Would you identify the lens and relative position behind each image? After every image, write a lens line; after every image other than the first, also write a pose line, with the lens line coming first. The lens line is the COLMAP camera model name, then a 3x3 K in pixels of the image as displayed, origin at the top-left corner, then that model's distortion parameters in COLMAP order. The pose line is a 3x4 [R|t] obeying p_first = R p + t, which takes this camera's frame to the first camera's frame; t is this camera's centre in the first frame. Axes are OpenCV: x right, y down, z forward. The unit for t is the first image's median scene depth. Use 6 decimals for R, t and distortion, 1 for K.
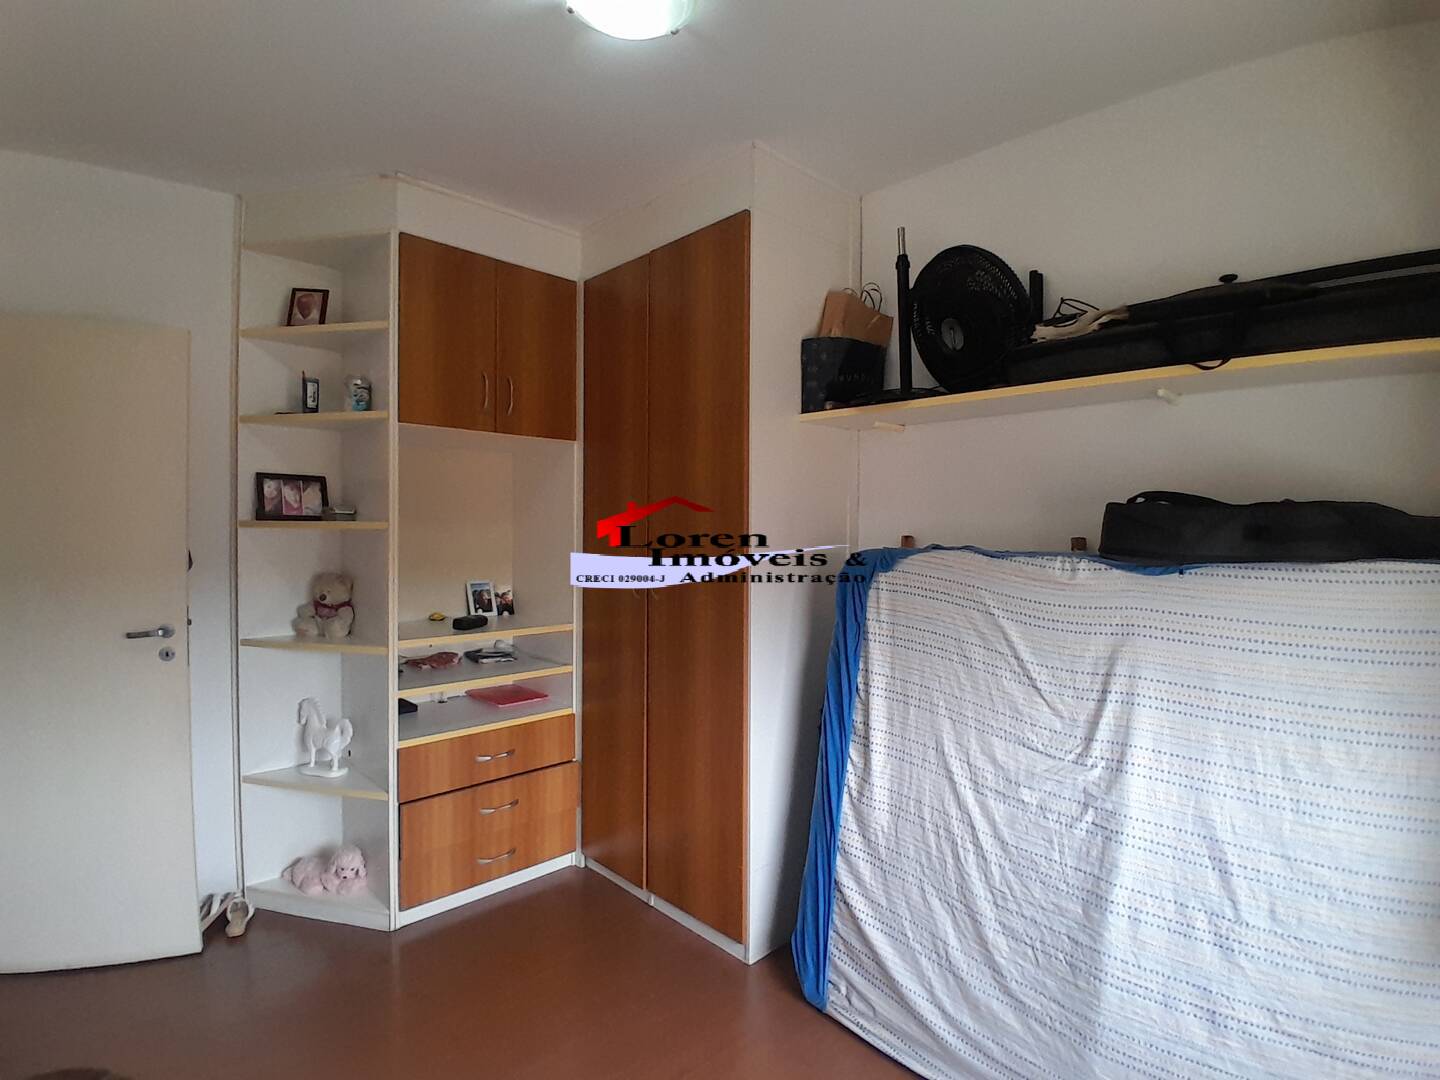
lens RADIAL K [[706.7, 0, 720.0], [0, 706.7, 540.0], [0, 0, 1]] dist [-0.000640, -0.048755]
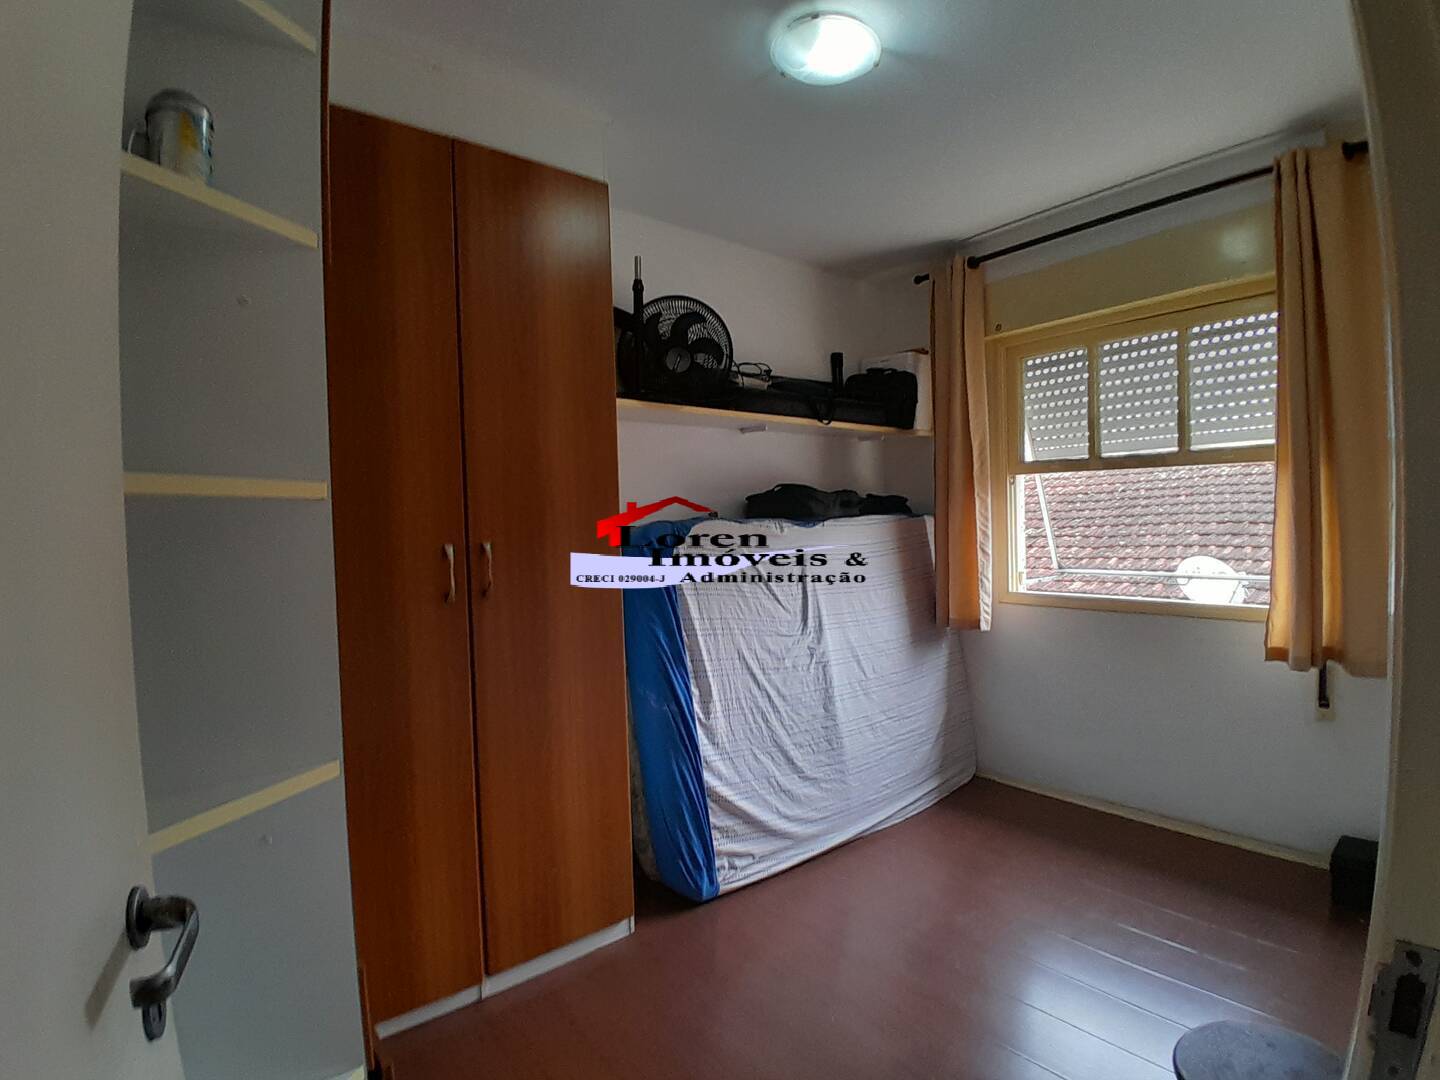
lens RADIAL K [[706.7, 0, 720.0], [0, 706.7, 540.0], [0, 0, 1]] dist [-0.000640, -0.048755]
pose [[0.082044, -0.041510, 0.995764, -1.213668], [0.035427, 0.998622, 0.038710, 0.001611], [-0.995999, 0.032101, 0.083401, 0.996841]]
